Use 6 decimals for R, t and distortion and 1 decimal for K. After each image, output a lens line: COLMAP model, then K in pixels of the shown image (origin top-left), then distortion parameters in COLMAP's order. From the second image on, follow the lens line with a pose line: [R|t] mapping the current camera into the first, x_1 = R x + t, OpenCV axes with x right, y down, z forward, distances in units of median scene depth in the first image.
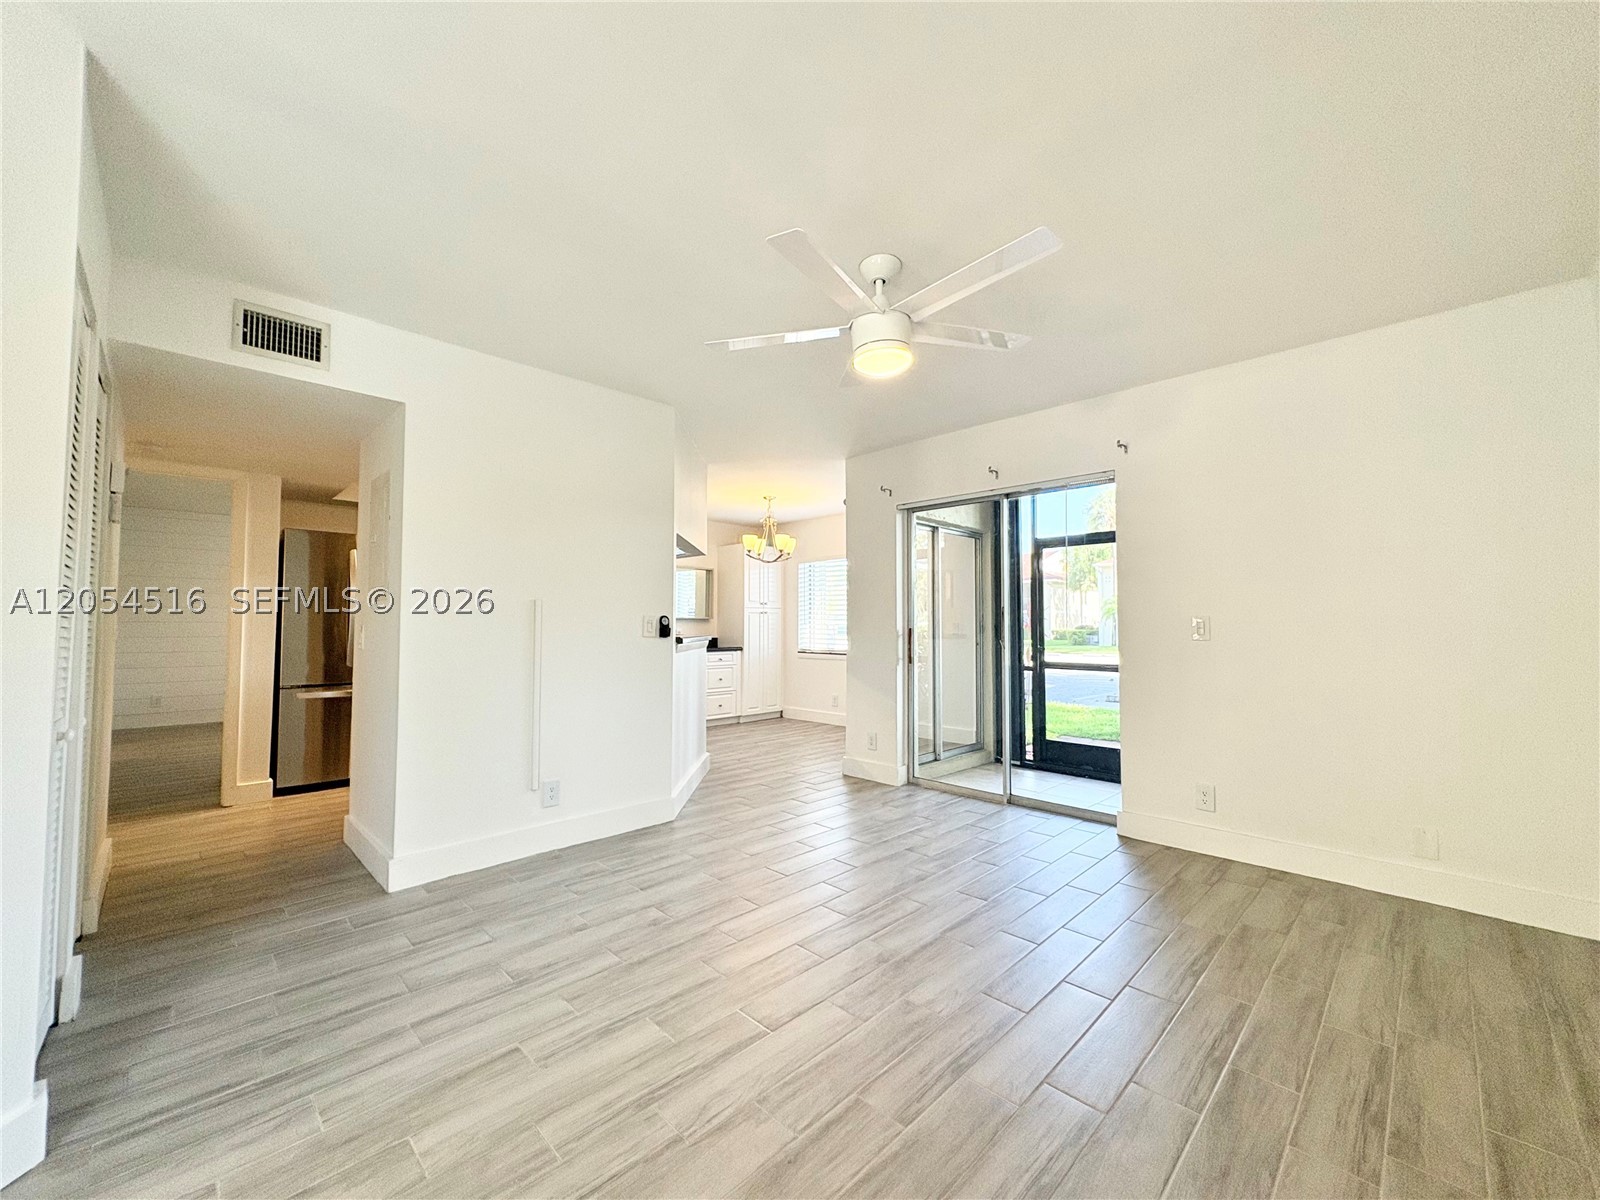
lens RADIAL K [[633.0, 0, 800.0], [0, 633.0, 600.0], [0, 0, 1]] dist [0.009481, -0.000117]
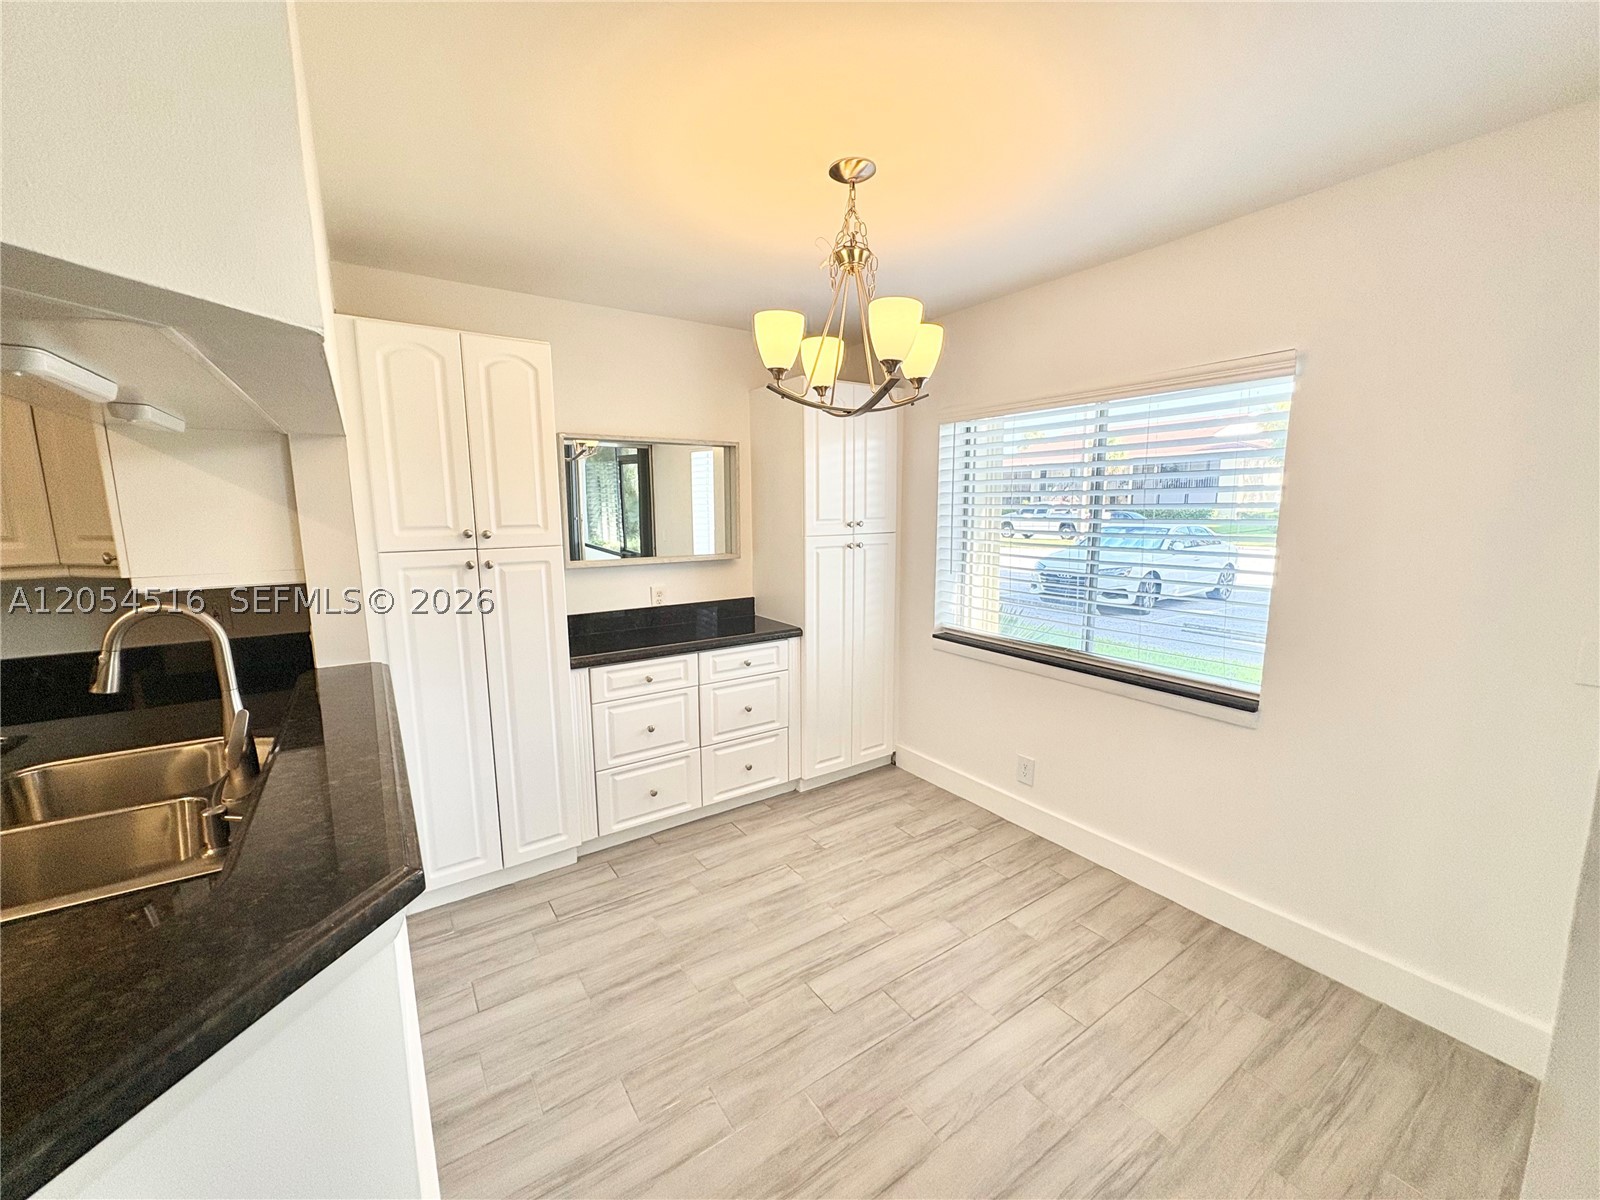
lens RADIAL K [[633.0, 0, 800.0], [0, 633.0, 600.0], [0, 0, 1]] dist [0.009481, -0.000117]
pose [[0.982125, 0.024298, -0.186656, -0.012191], [0.012212, 0.981318, 0.192003, -0.026301], [0.187834, -0.190850, 0.963480, 0.570673]]
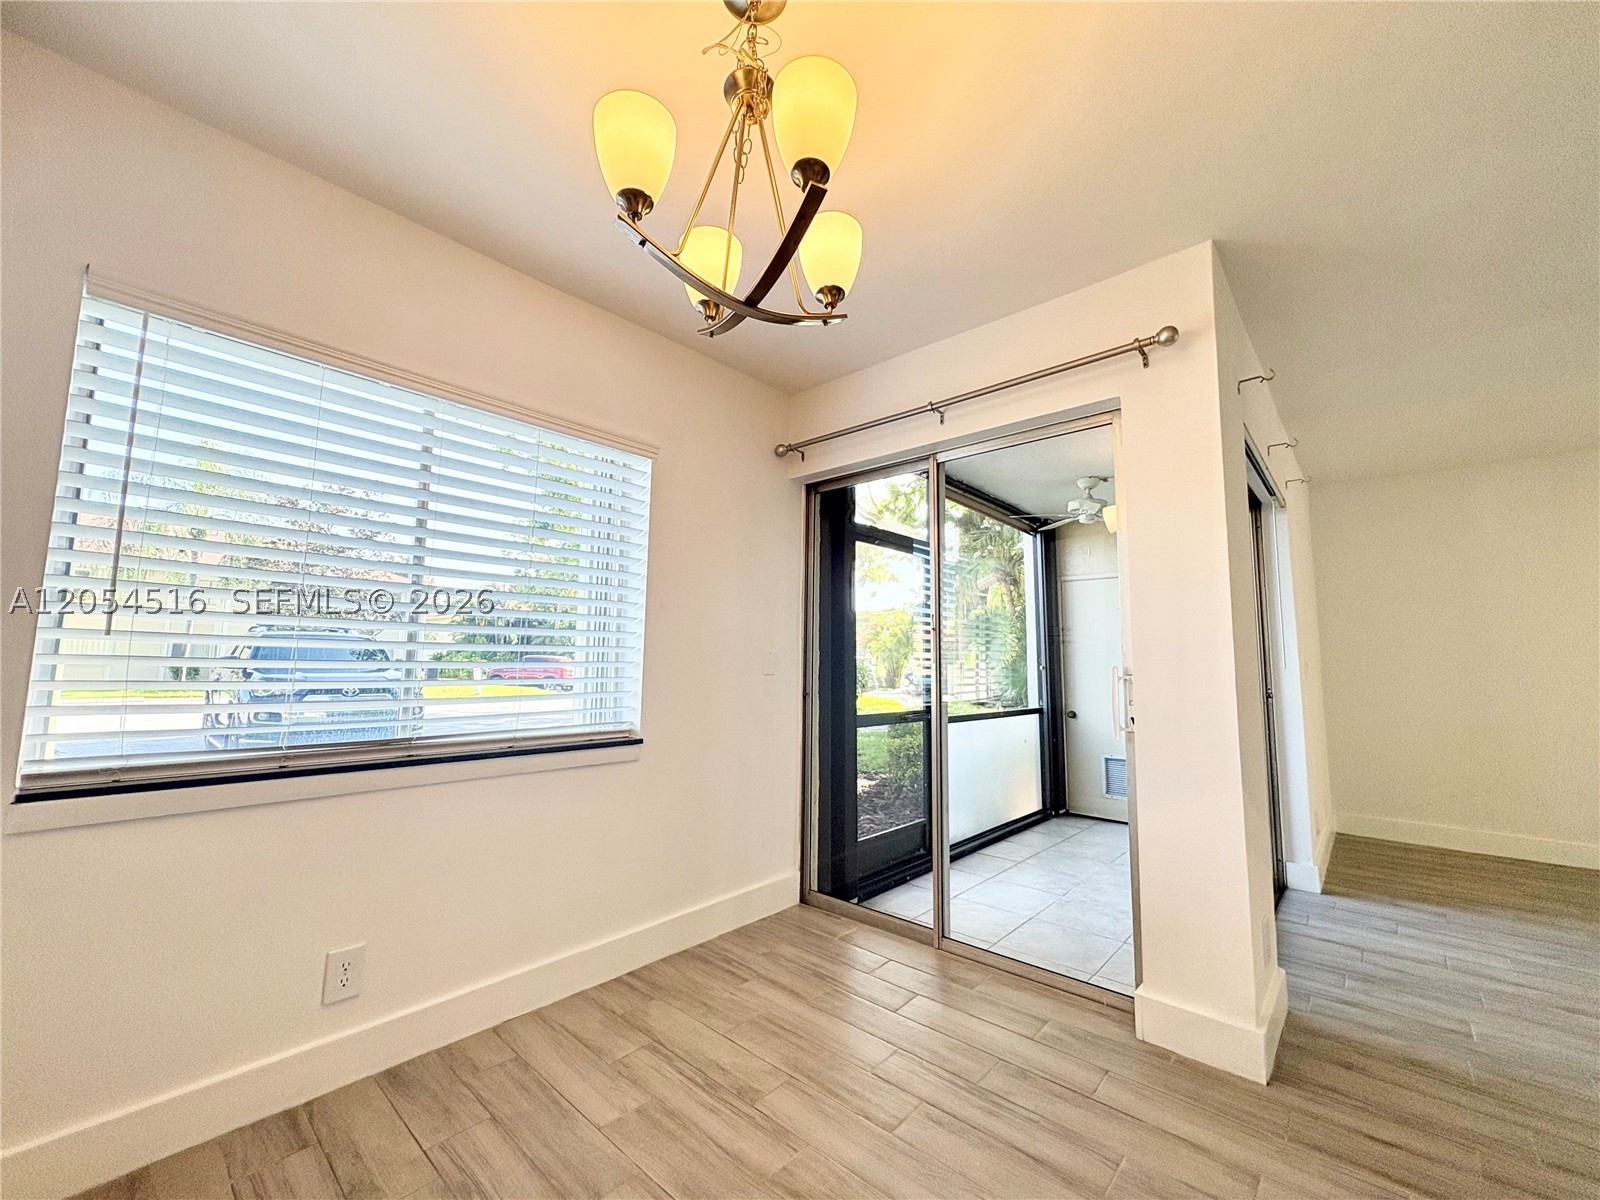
lens RADIAL K [[633.0, 0, 800.0], [0, 633.0, 600.0], [0, 0, 1]] dist [0.009481, -0.000117]
pose [[-0.051695, 0.099789, 0.993665, -0.187694], [-0.060461, 0.992857, -0.102854, 0.033918], [-0.996831, -0.065395, -0.045292, 0.808619]]
